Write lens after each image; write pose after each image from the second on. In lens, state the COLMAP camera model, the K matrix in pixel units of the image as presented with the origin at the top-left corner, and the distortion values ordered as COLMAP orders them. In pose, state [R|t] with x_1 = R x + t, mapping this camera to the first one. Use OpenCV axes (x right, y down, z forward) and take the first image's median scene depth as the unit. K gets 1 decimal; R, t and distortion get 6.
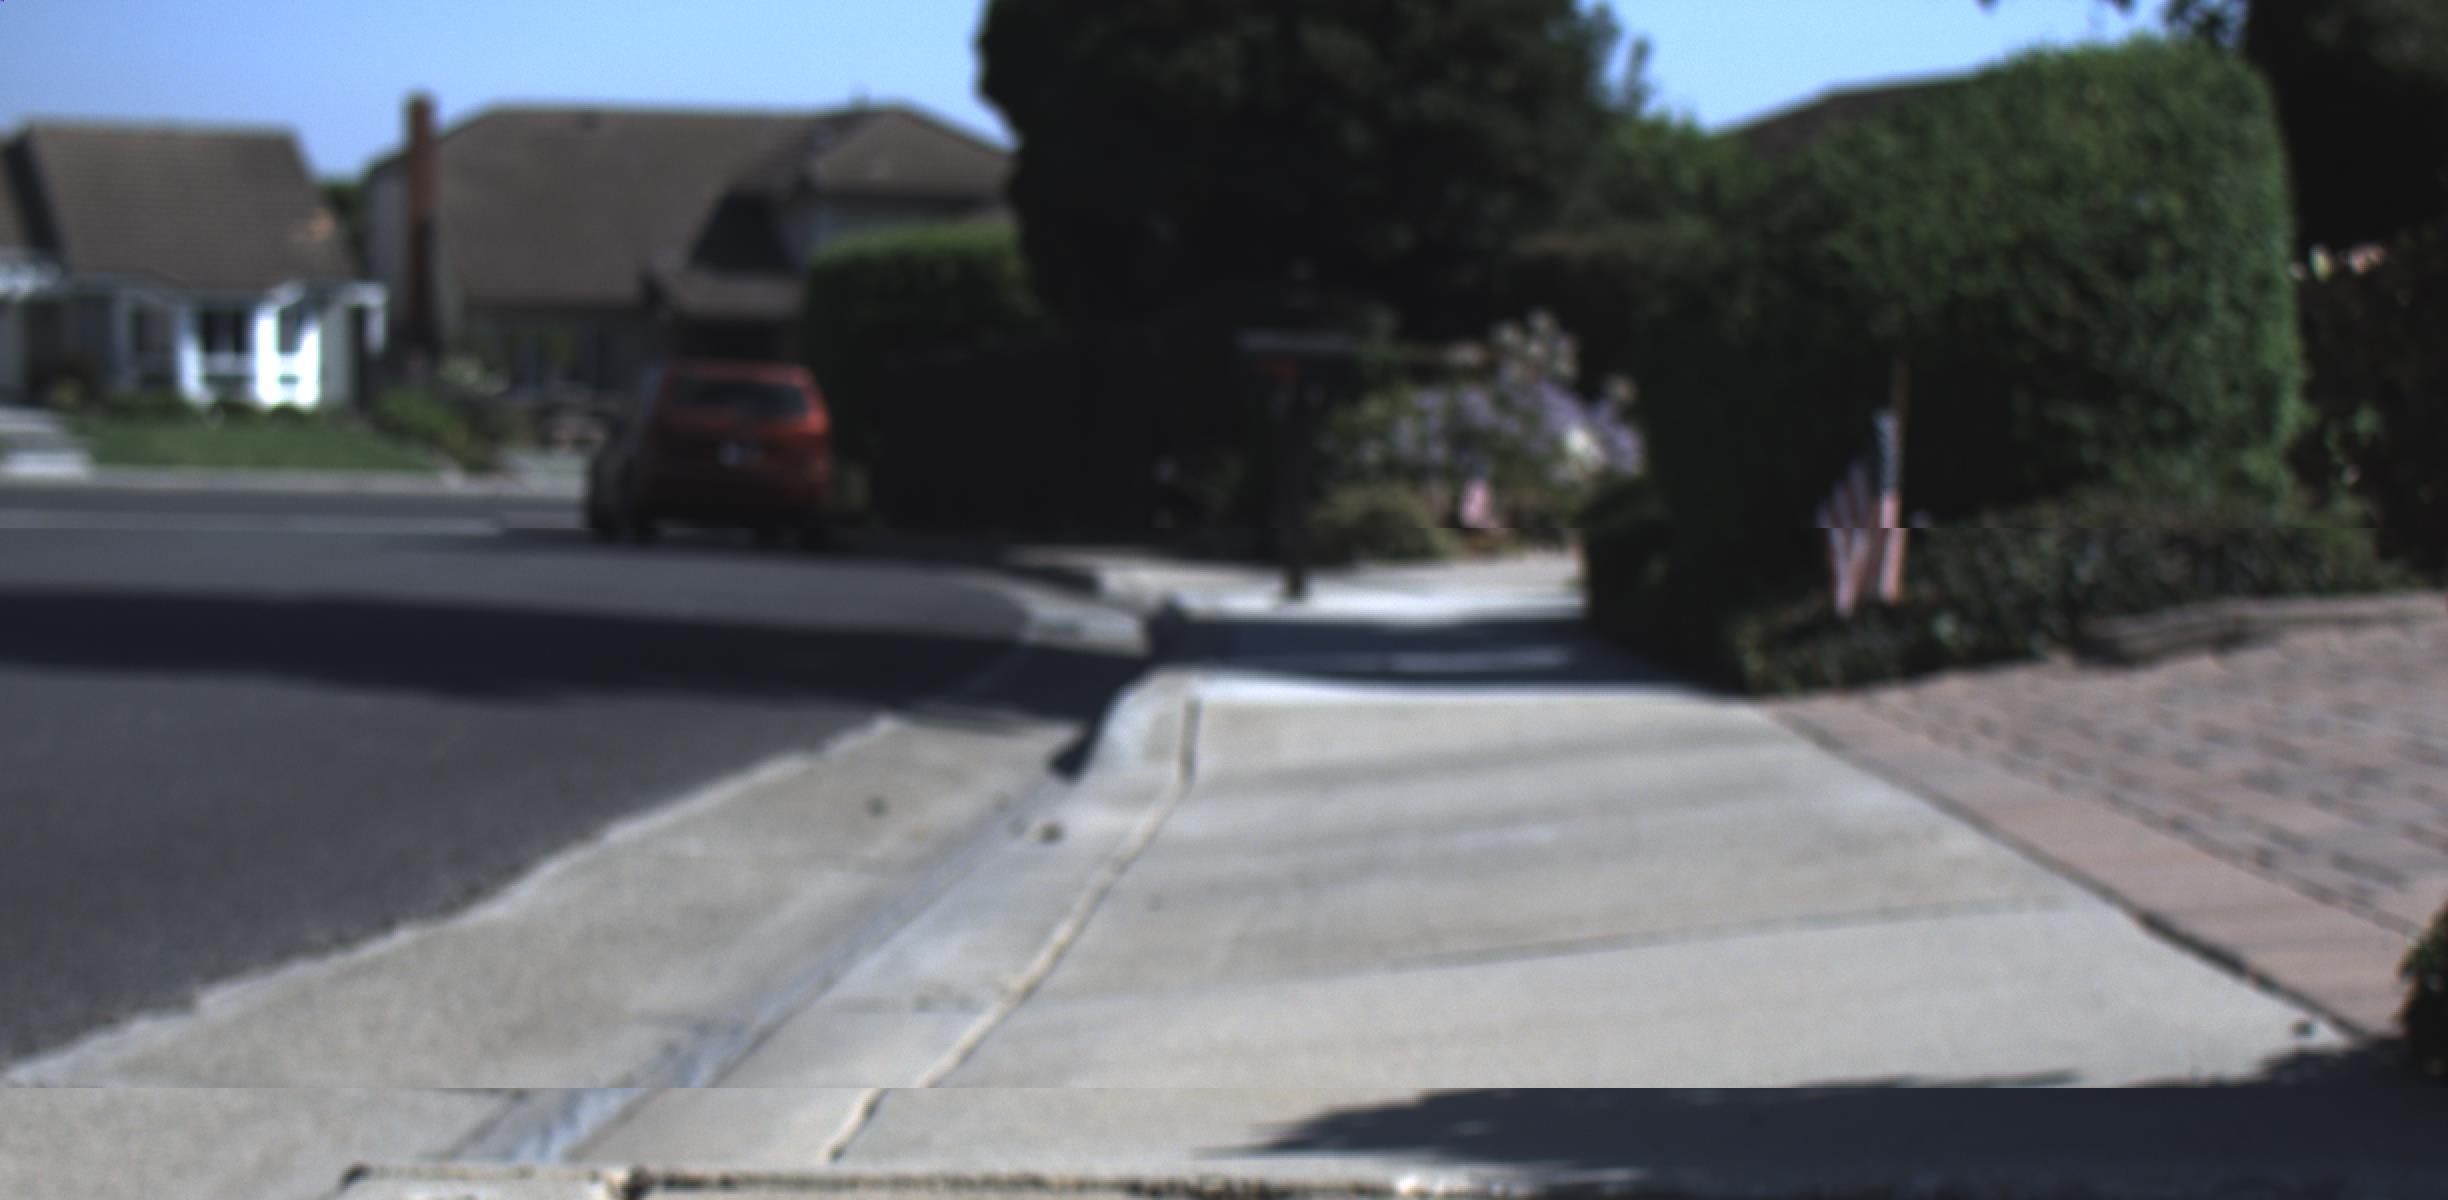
lens RADIAL K [[4981.7, 0, 1338.9], [0, 4981.7, 581.6], [0, 0, 1]] dist [-0.119415, 0.000000]
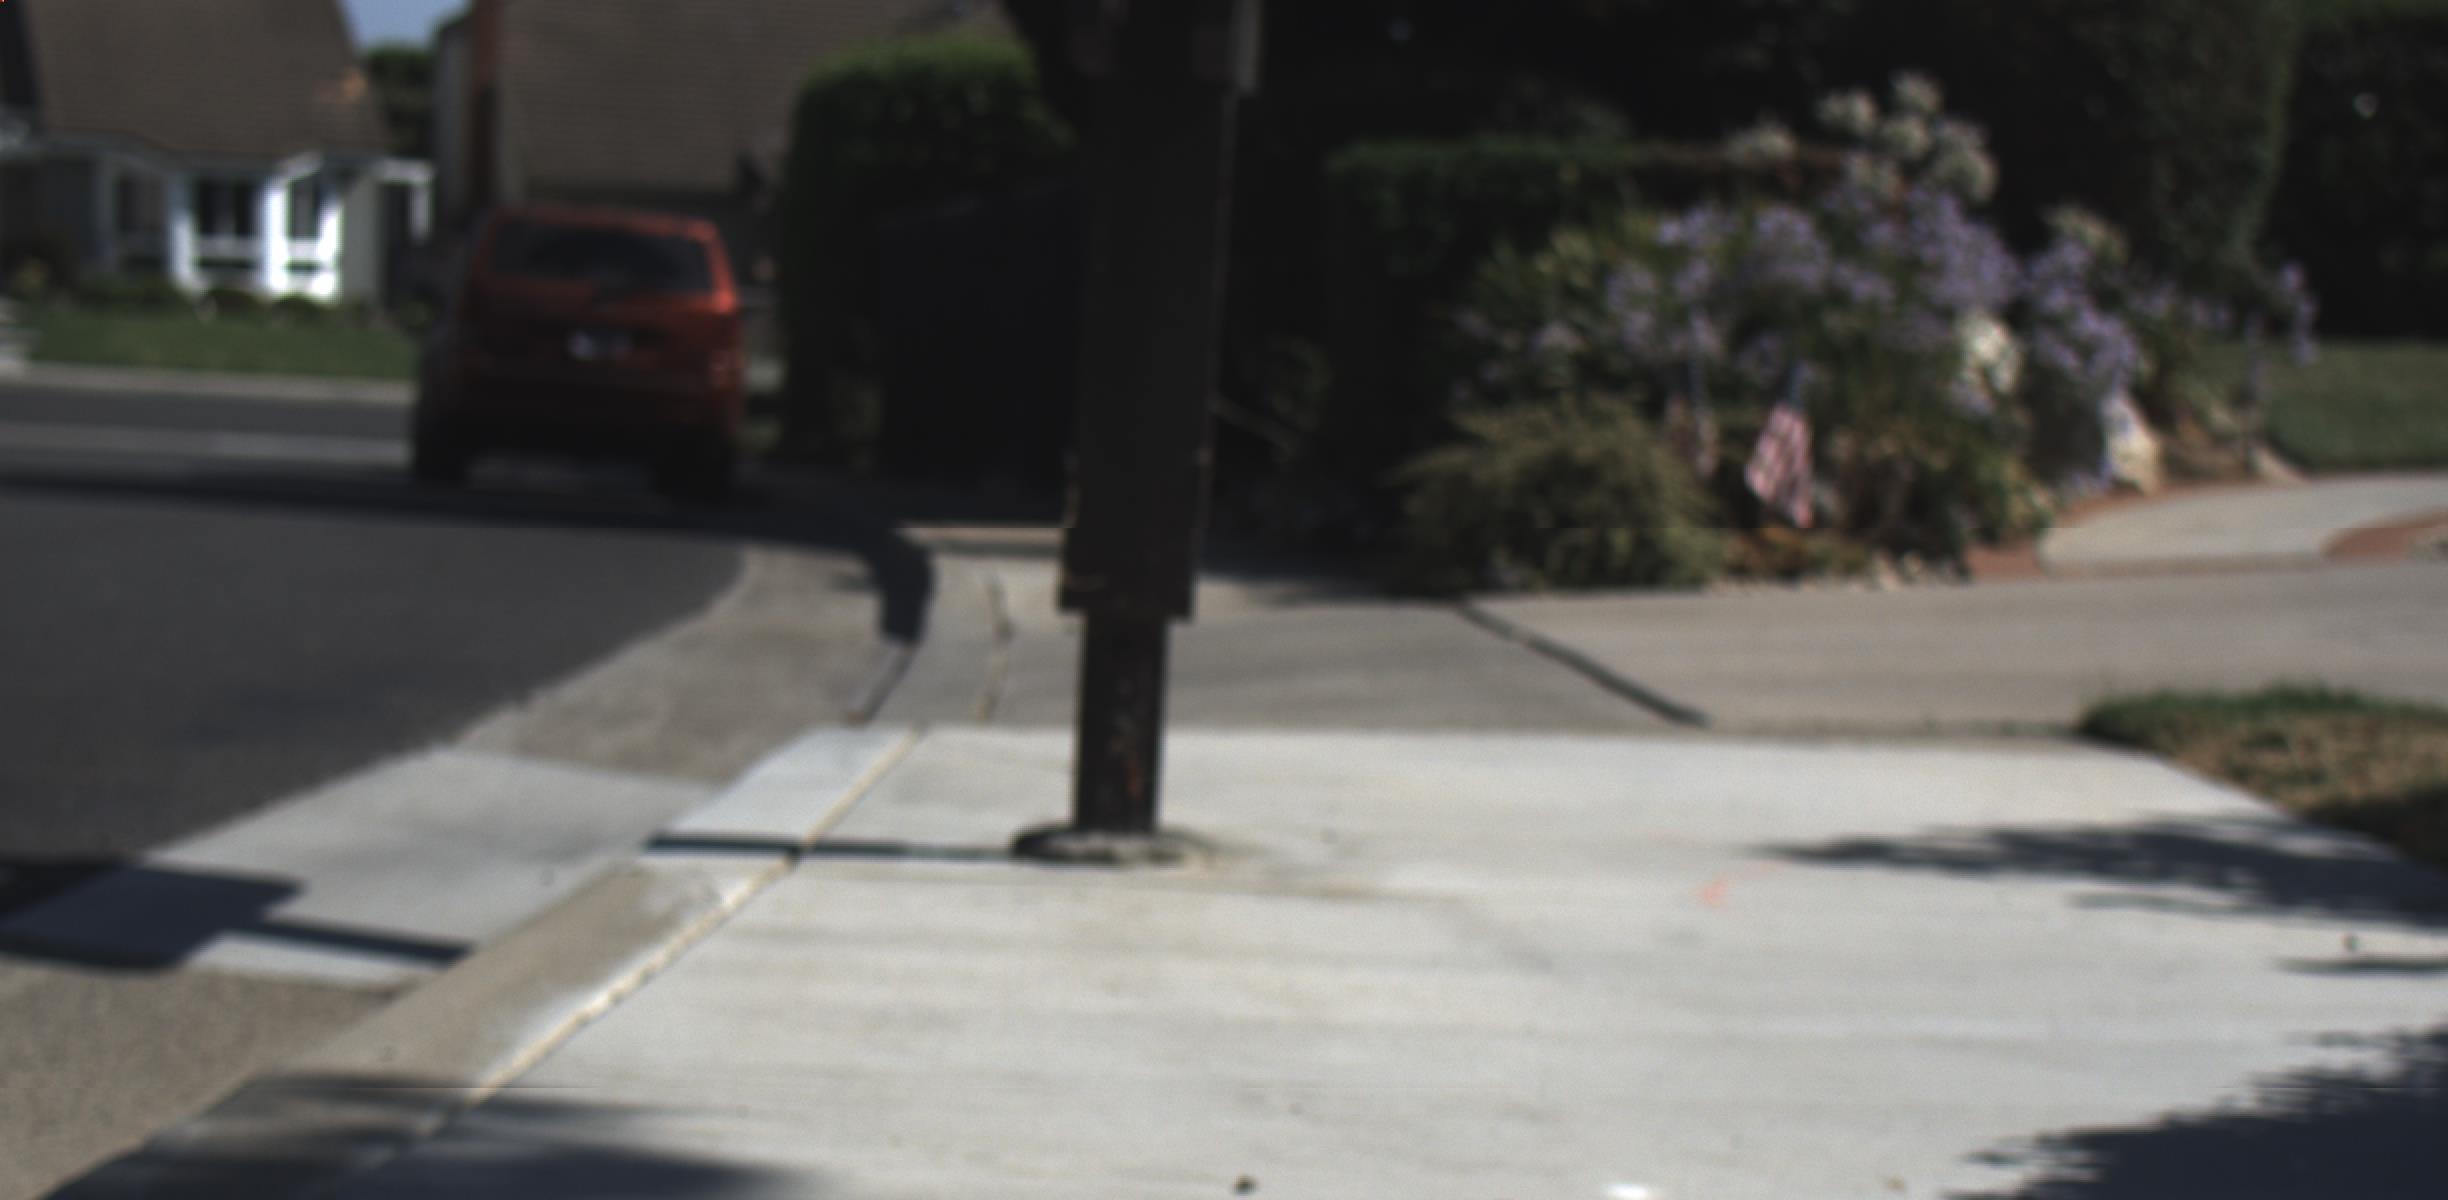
lens RADIAL K [[5003.9, 0, 1220.2], [0, 5003.9, 613.6], [0, 0, 1]] dist [0.020051, 0.000000]
pose [[0.997230, 0.026878, -0.069358, 0.006448], [-0.025606, 0.999488, 0.019160, -0.006665], [0.069837, -0.017331, 0.997408, 0.422748]]
